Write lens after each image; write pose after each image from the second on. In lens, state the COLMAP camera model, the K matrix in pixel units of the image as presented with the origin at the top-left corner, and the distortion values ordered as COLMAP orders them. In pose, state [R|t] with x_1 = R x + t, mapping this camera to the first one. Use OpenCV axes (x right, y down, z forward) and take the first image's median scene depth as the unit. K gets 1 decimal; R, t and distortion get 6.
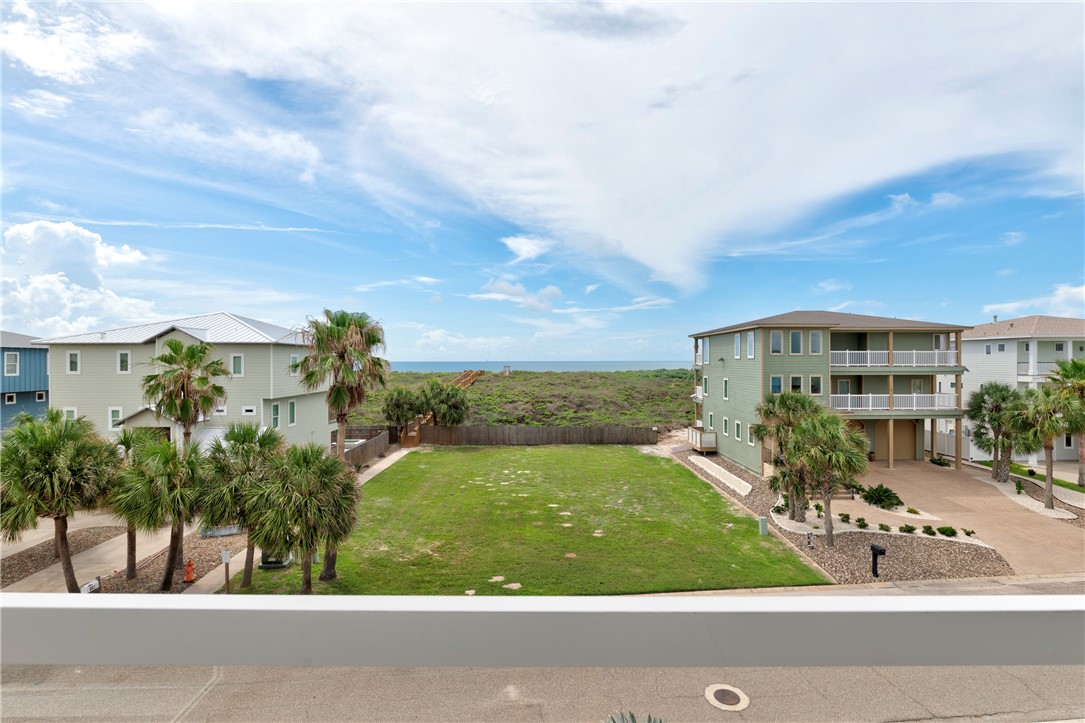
lens RADIAL K [[532.0, 0, 544.0], [0, 532.0, 357.3], [0, 0, 1]] dist [-0.004768, -0.000382]
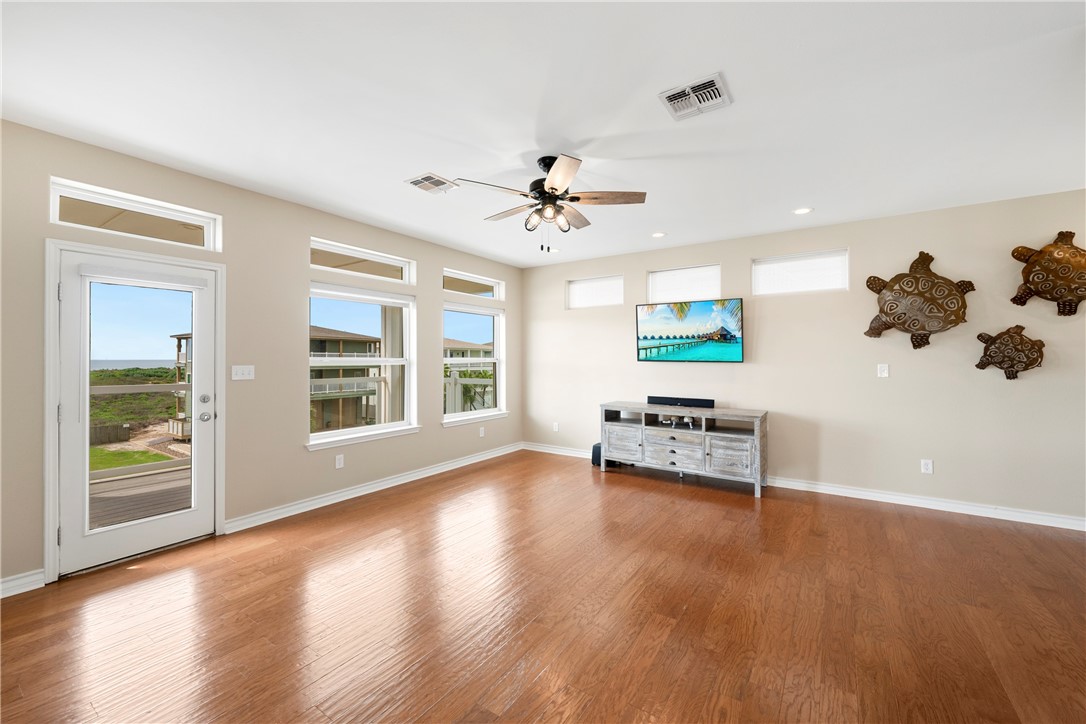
lens RADIAL K [[434.2, 0, 549.1], [0, 434.2, 355.6], [0, 0, 1]] dist [0.000794, 0.000024]
pose [[0.555577, 0.011364, 0.831387, -0.038624], [-0.008443, 0.999932, -0.008026, 0.000429], [-0.831422, -0.002561, 0.555635, -0.148833]]
